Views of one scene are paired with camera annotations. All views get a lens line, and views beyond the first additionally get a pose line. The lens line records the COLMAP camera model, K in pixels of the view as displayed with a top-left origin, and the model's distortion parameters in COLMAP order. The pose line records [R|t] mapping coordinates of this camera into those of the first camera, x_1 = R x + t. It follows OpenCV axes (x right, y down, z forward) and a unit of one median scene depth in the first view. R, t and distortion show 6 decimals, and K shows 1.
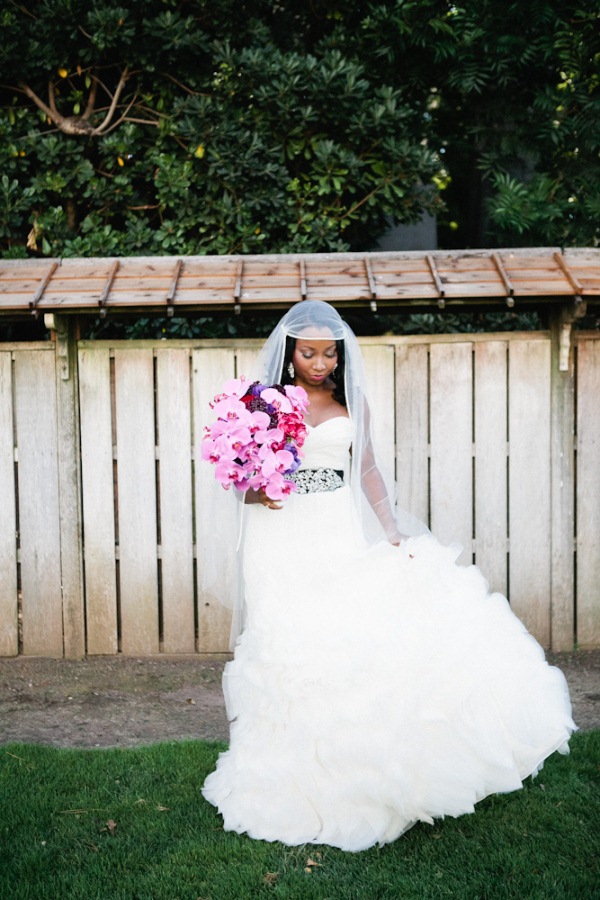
lens RADIAL K [[1154.6, 0, 293.0], [0, 1154.6, 455.5], [0, 0, 1]] dist [0.023189, 0.000000]
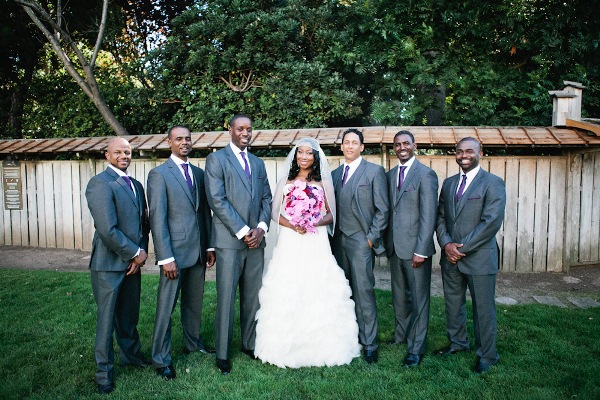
lens RADIAL K [[431.7, 0, 301.0], [0, 431.7, 196.2], [0, 0, 1]] dist [0.028444, 0.002975]
pose [[0.964179, 0.032751, -0.263224, 0.308932], [-0.034285, 0.999411, -0.001236, 0.003139], [0.263029, 0.010217, 0.964734, -0.089414]]
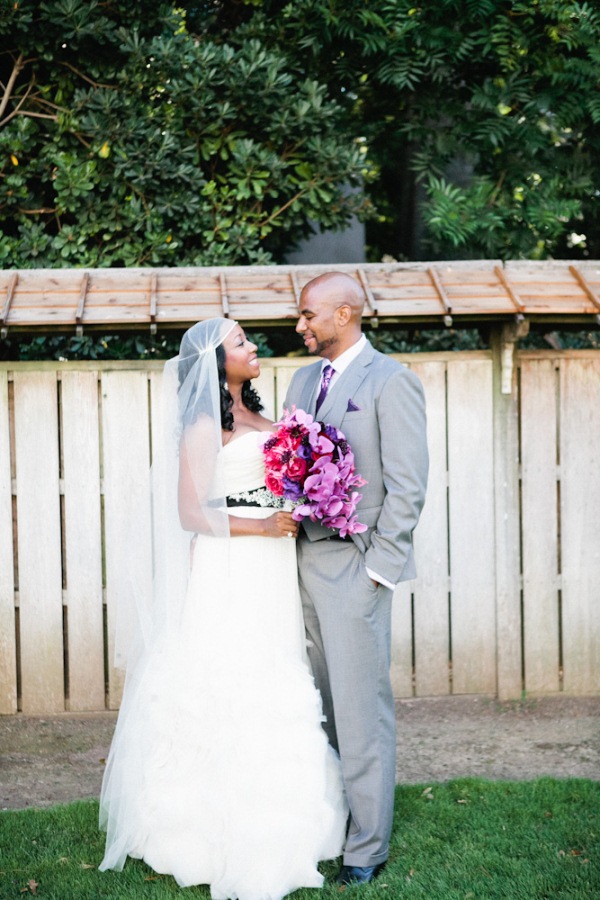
lens RADIAL K [[1430.9, 0, 303.1], [0, 1430.9, 458.8], [0, 0, 1]] dist [0.118399, 0.000000]
pose [[0.996598, -0.008434, 0.081988, -0.021234], [0.010394, 0.999670, -0.023506, 0.004001], [-0.081763, 0.024278, 0.996356, -0.122945]]
